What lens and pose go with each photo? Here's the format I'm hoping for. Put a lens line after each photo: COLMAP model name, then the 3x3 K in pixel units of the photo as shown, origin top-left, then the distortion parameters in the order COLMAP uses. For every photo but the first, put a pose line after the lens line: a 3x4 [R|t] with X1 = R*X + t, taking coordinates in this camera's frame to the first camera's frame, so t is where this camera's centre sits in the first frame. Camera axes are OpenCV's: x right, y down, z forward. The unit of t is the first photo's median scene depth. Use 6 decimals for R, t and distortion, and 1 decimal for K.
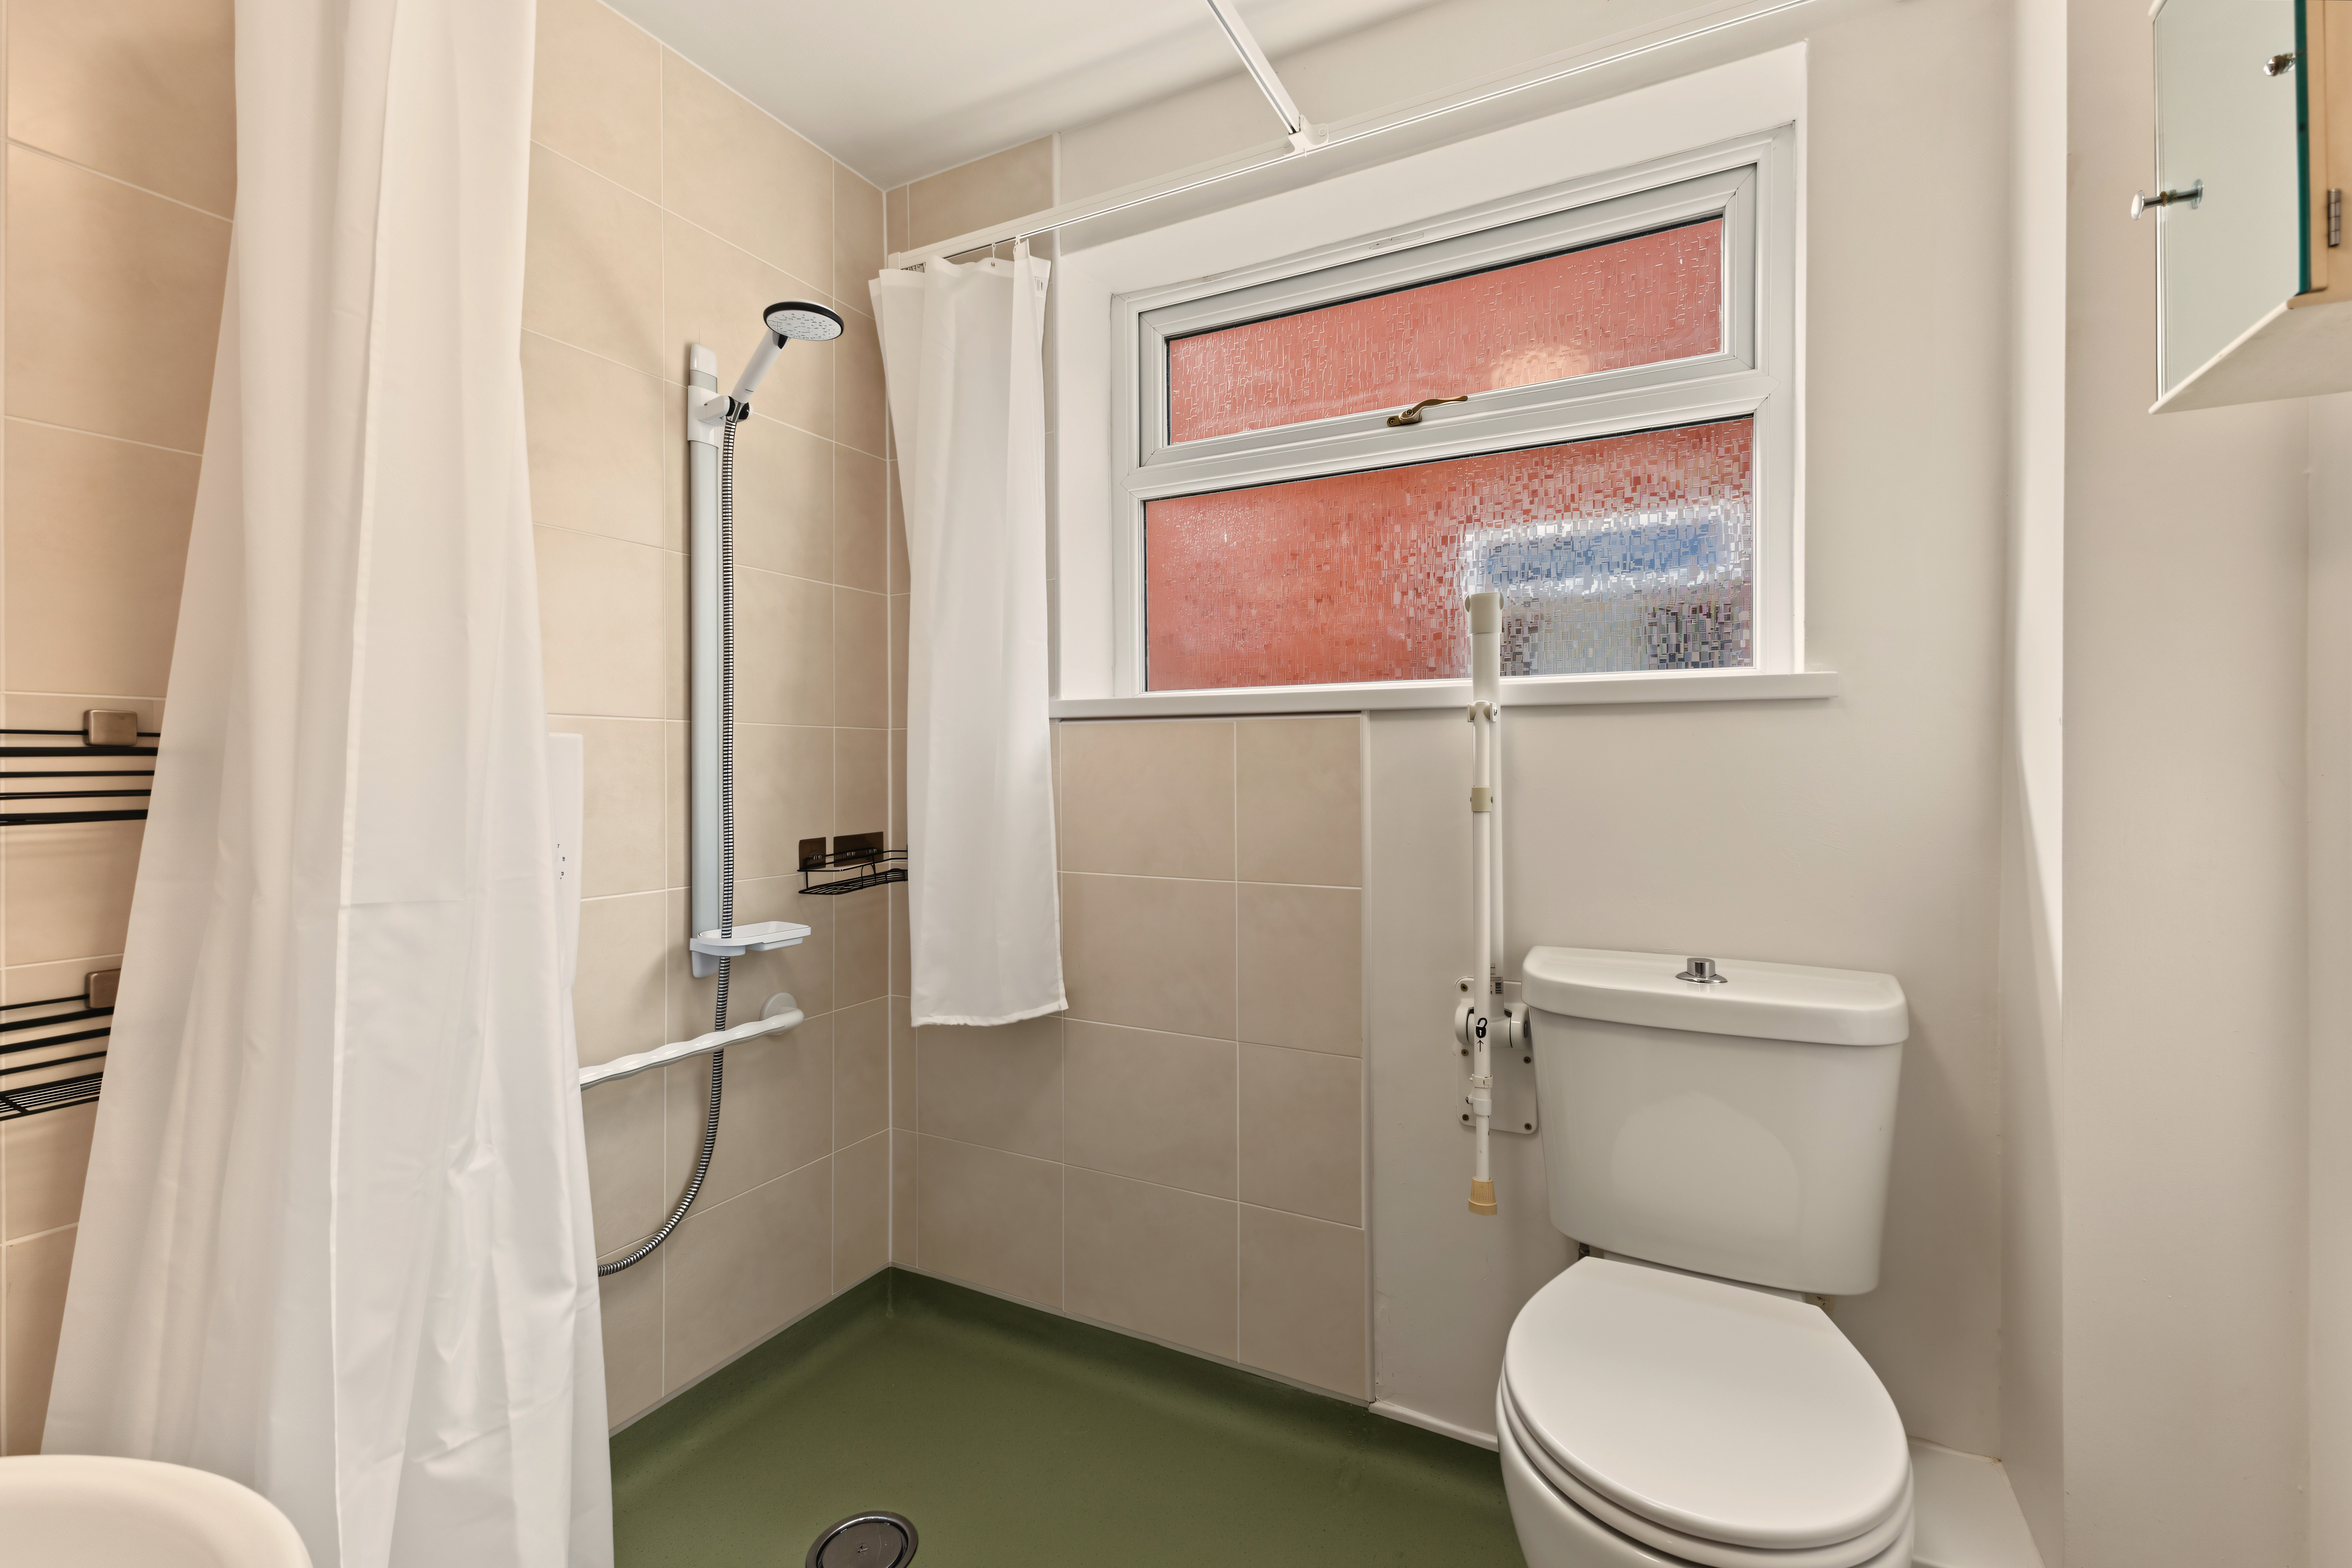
lens RADIAL K [[1010.9, 0, 1179.6], [0, 1010.9, 773.2], [0, 0, 1]] dist [0.006792, -0.002241]
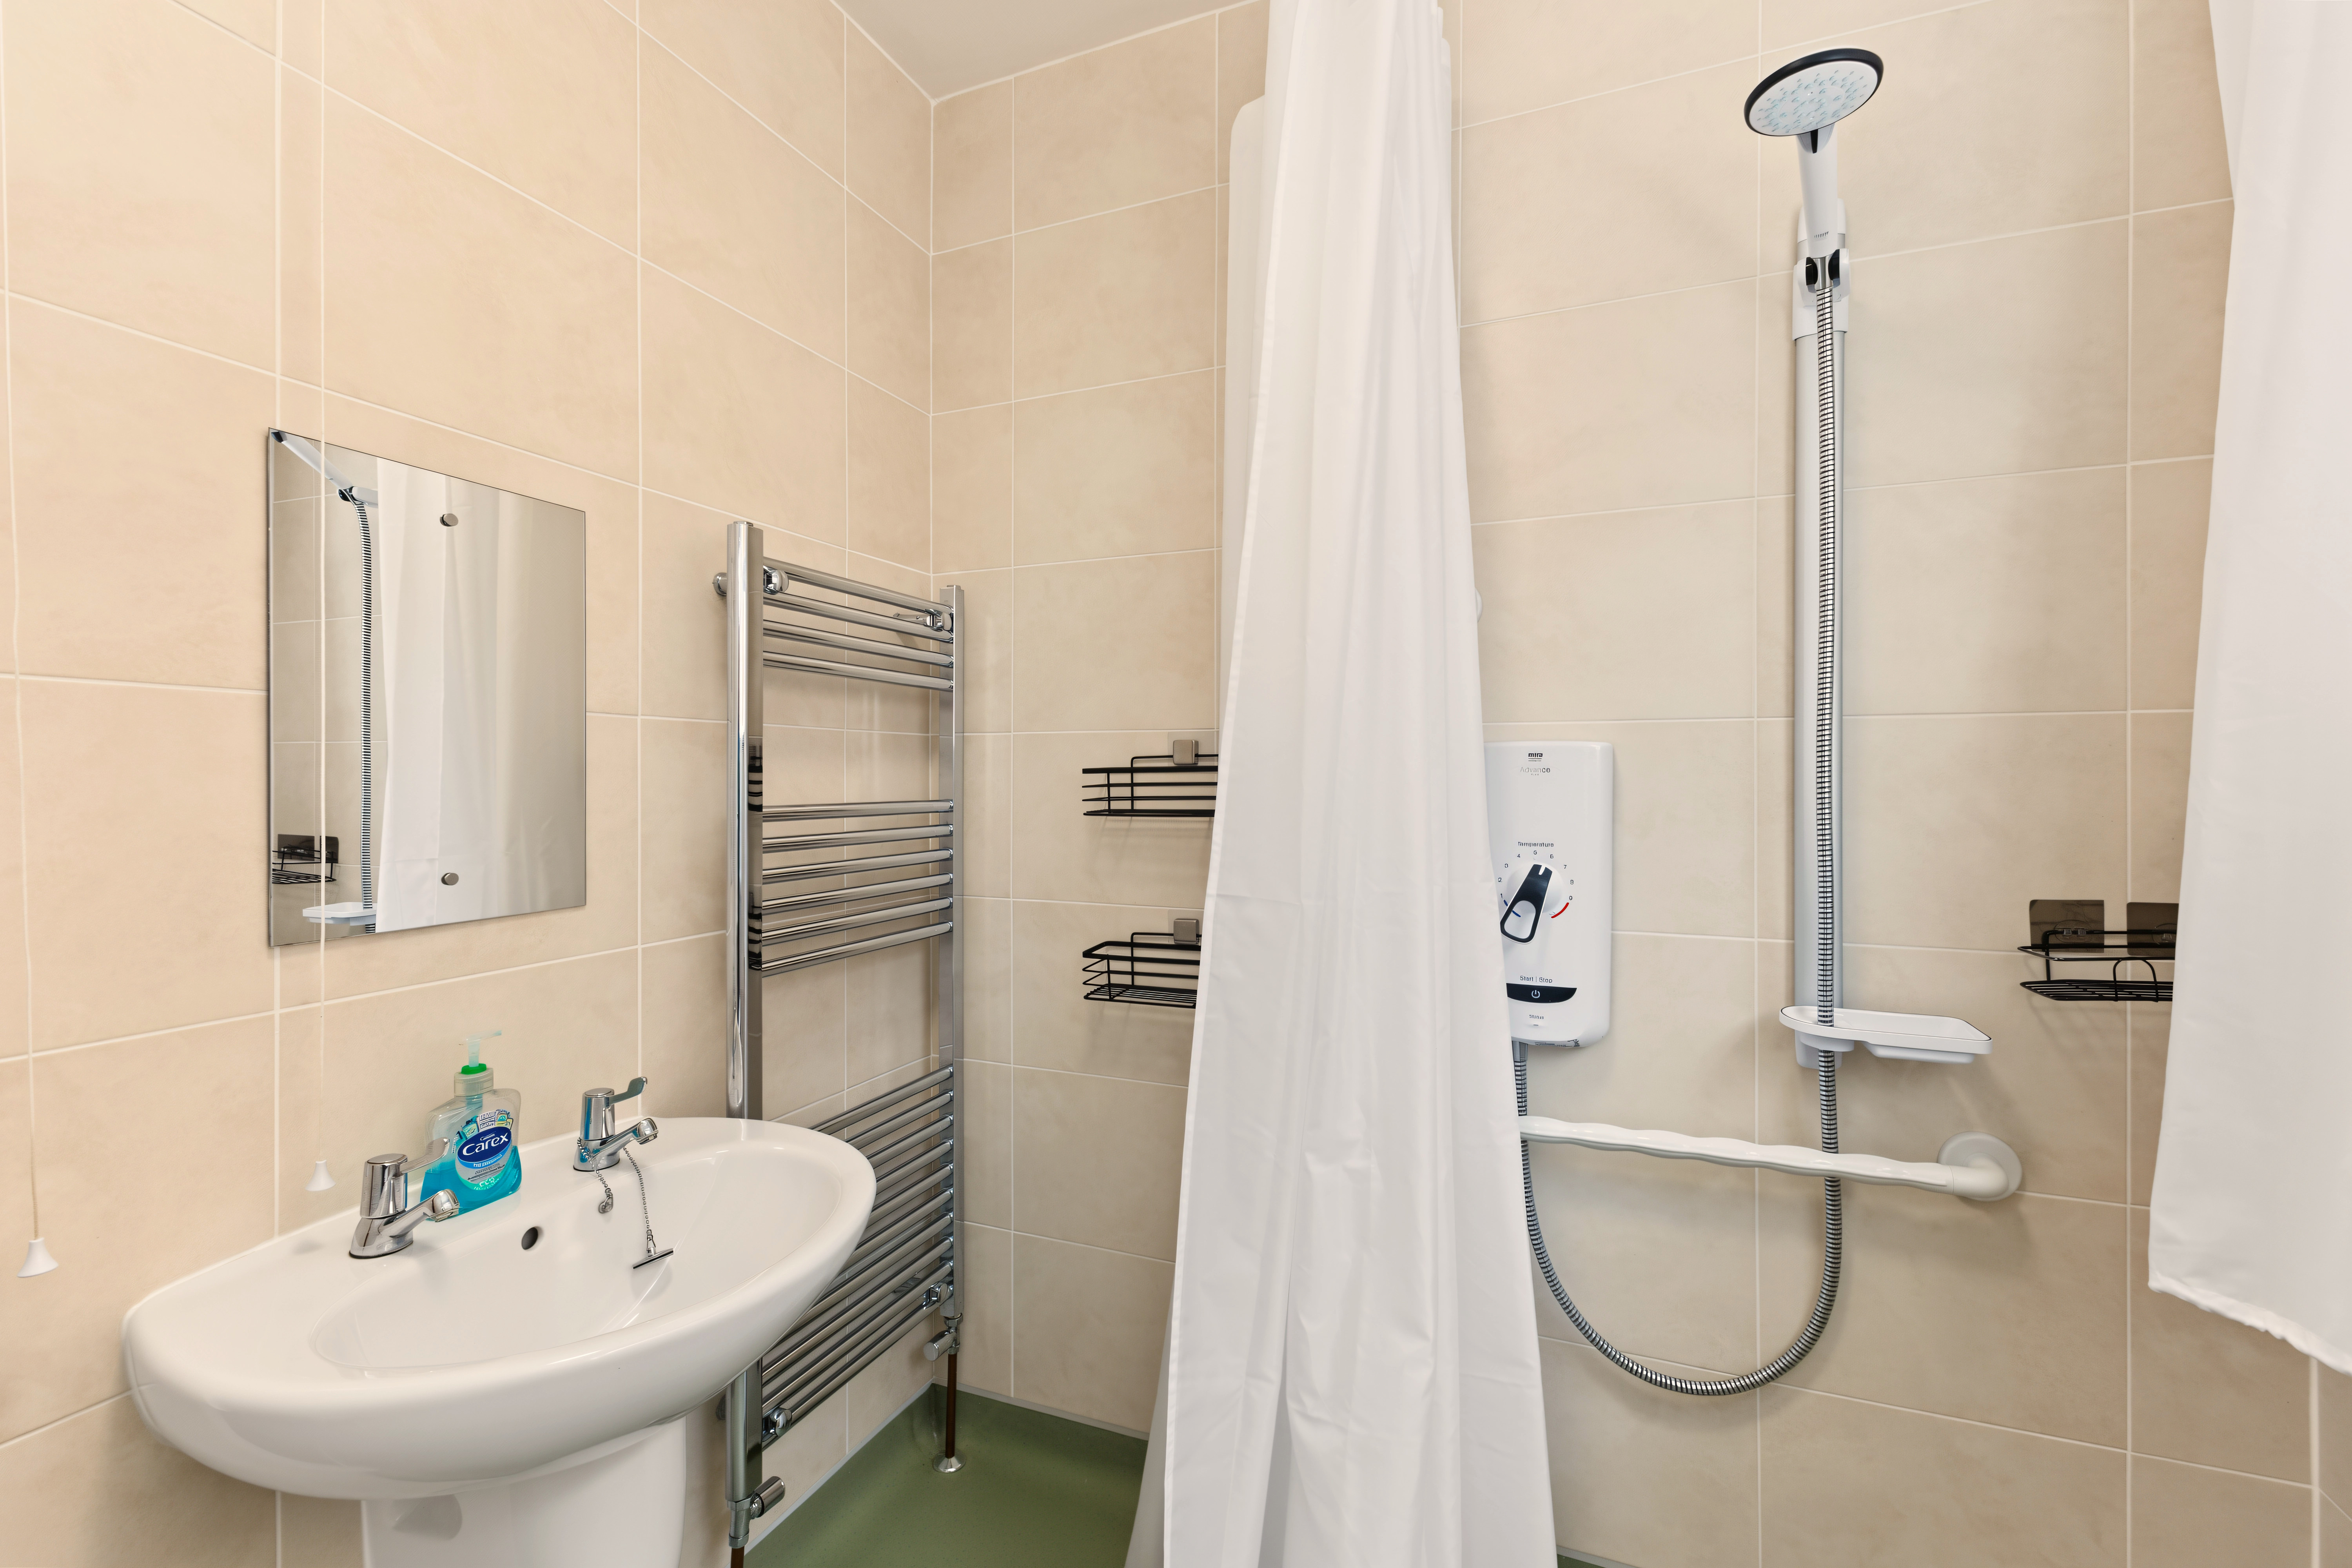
lens RADIAL K [[1010.9, 0, 1176.8], [0, 1010.9, 775.3], [0, 0, 1]] dist [0.006792, -0.002241]
pose [[0.095783, 0.002992, -0.995398, 0.212730], [-0.005847, 0.999980, 0.002443, -0.008884], [0.995385, 0.005586, 0.095798, 0.480483]]
